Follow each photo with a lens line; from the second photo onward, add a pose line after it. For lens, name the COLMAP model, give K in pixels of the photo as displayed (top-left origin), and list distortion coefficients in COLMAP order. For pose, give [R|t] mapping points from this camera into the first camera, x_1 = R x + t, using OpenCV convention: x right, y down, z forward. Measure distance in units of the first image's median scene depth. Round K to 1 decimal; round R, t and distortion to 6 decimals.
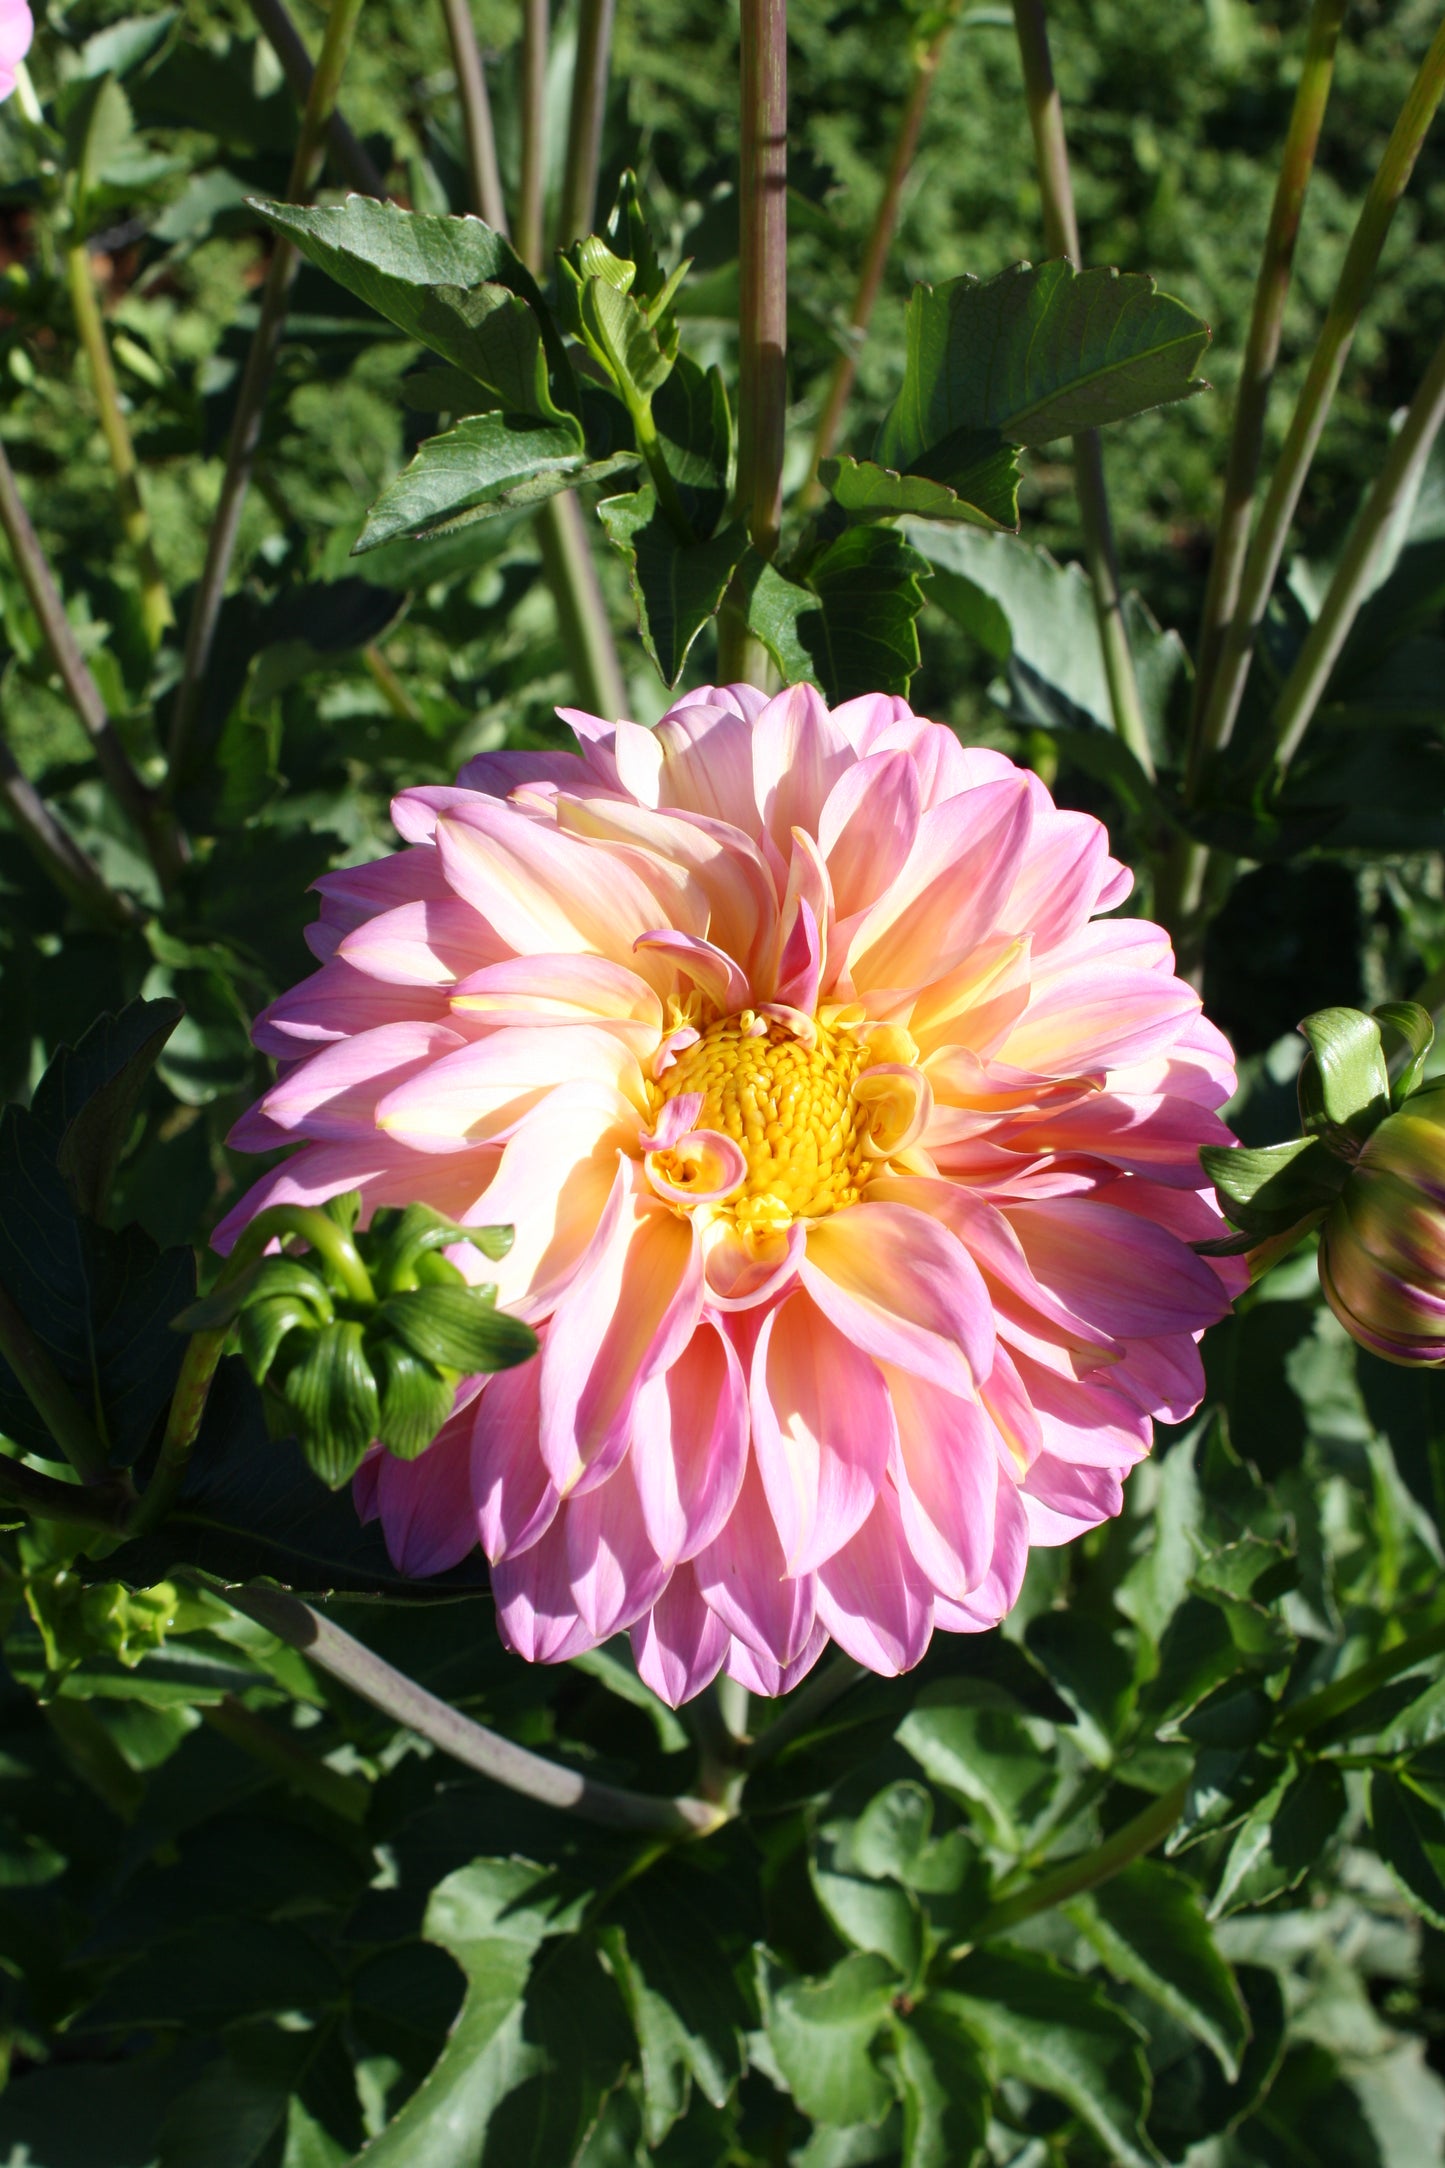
lens RADIAL K [[2978.2, 0, 722.5], [0, 2978.2, 1084.0], [0, 0, 1]] dist [0.000206, 0.006192]
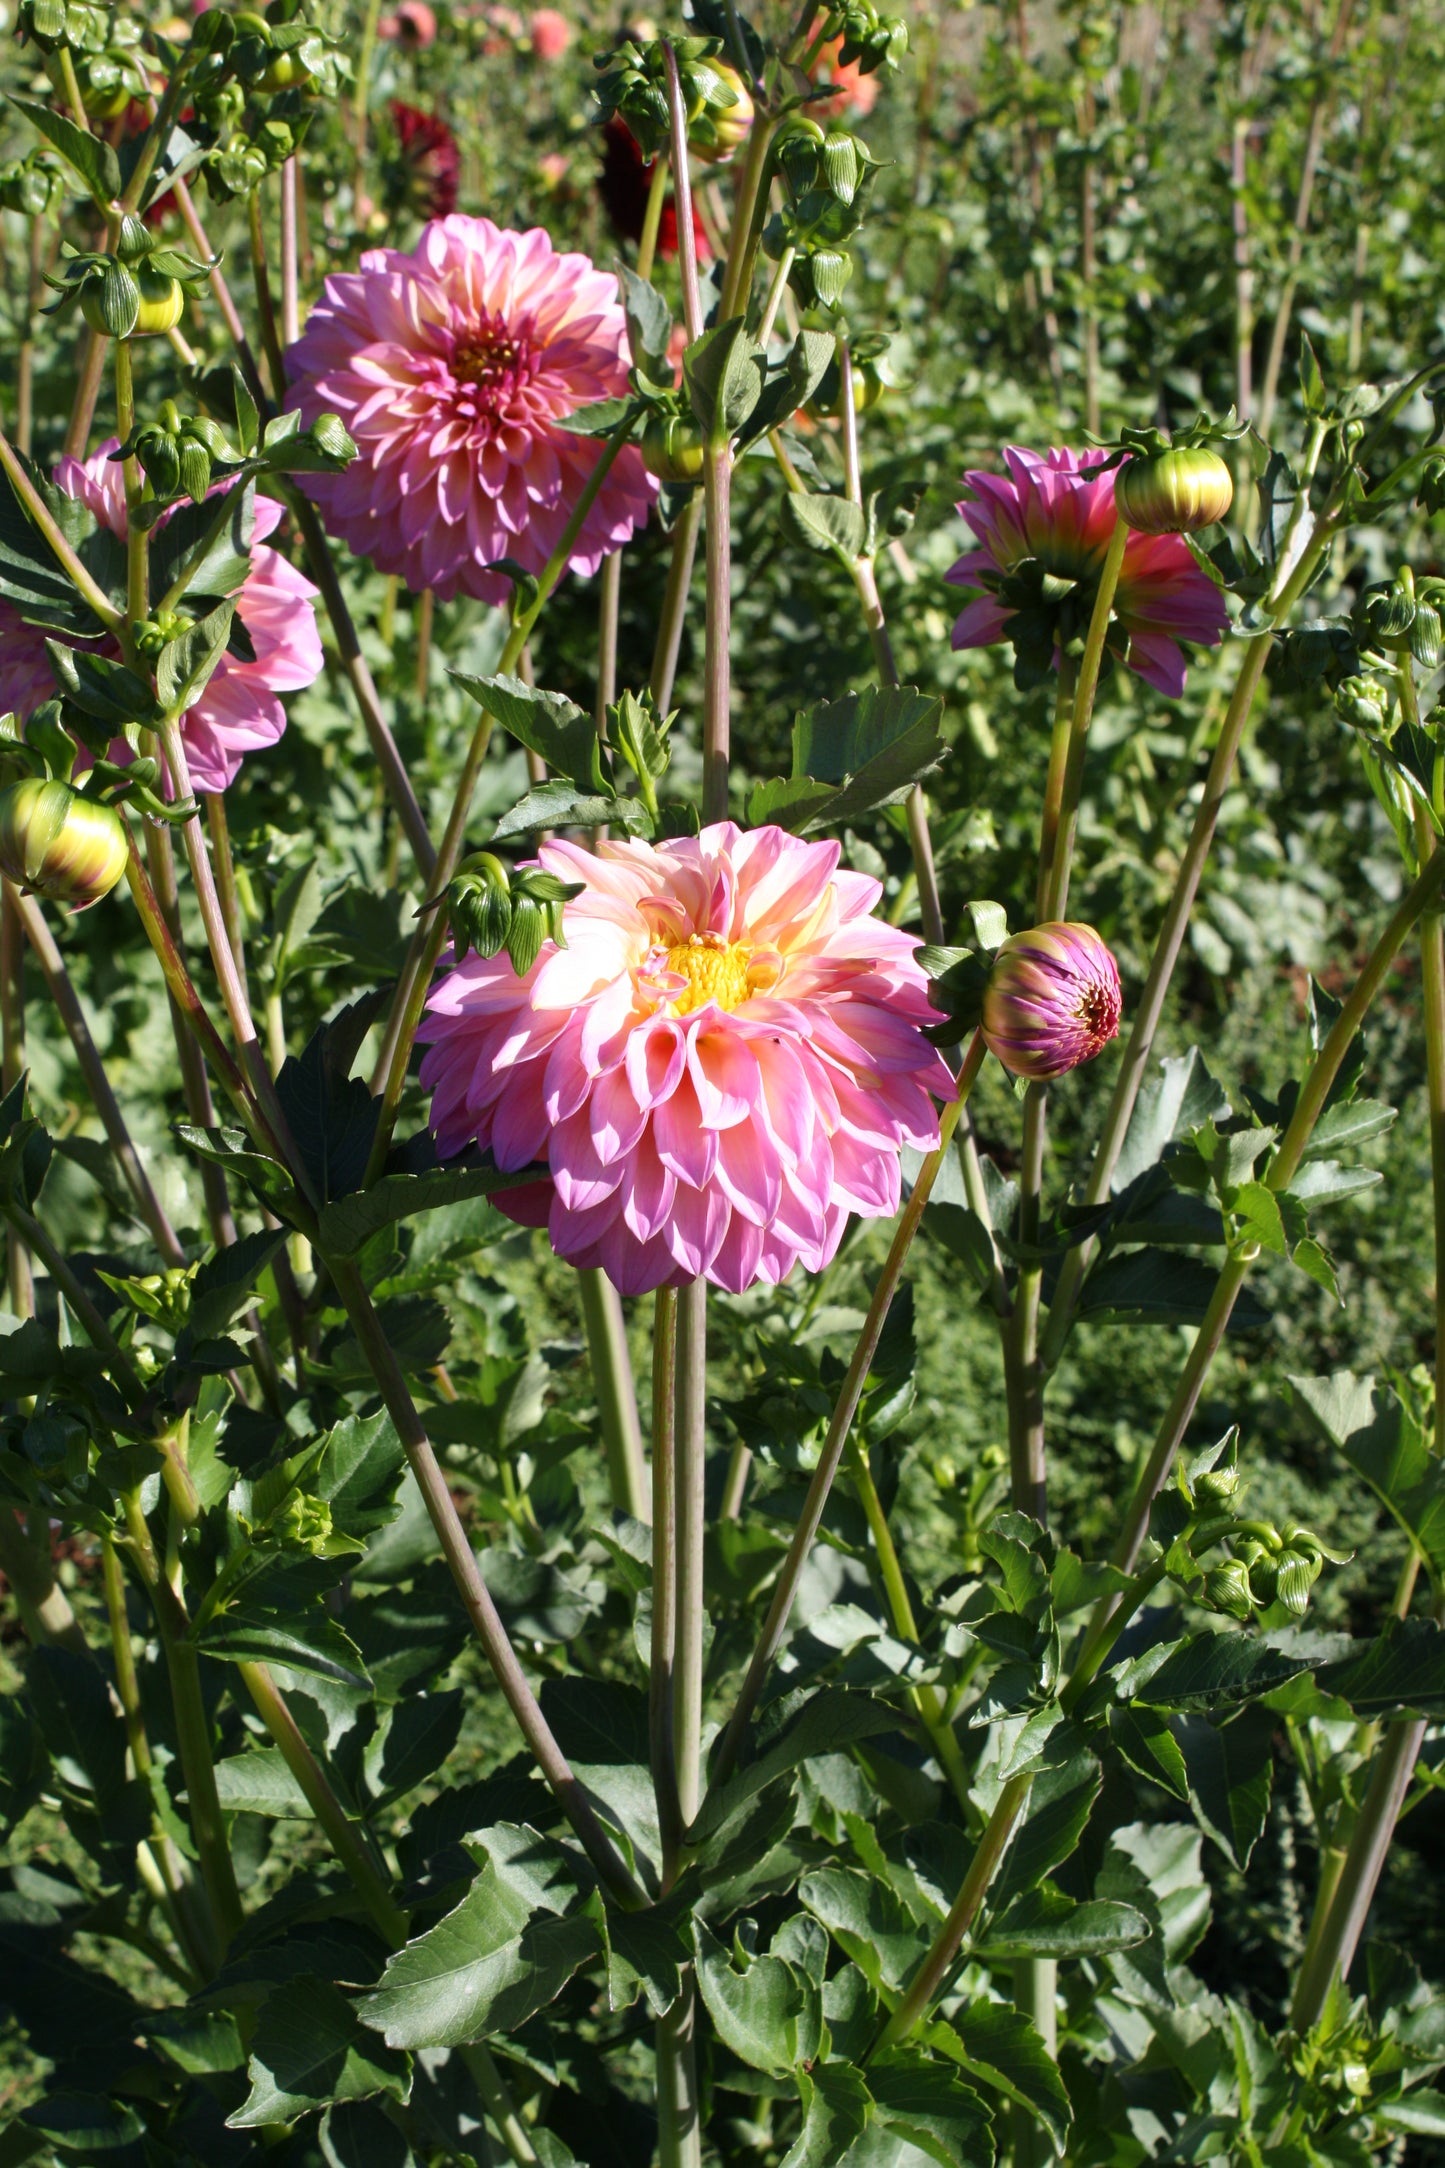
lens RADIAL K [[2978.2, 0, 722.5], [0, 2978.2, 1084.0], [0, 0, 1]] dist [0.000206, 0.006192]
pose [[0.999671, 0.024727, -0.006748, 0.042837], [-0.025237, 0.903526, -0.427790, 0.891327], [-0.004481, 0.427820, 0.903853, -0.712367]]
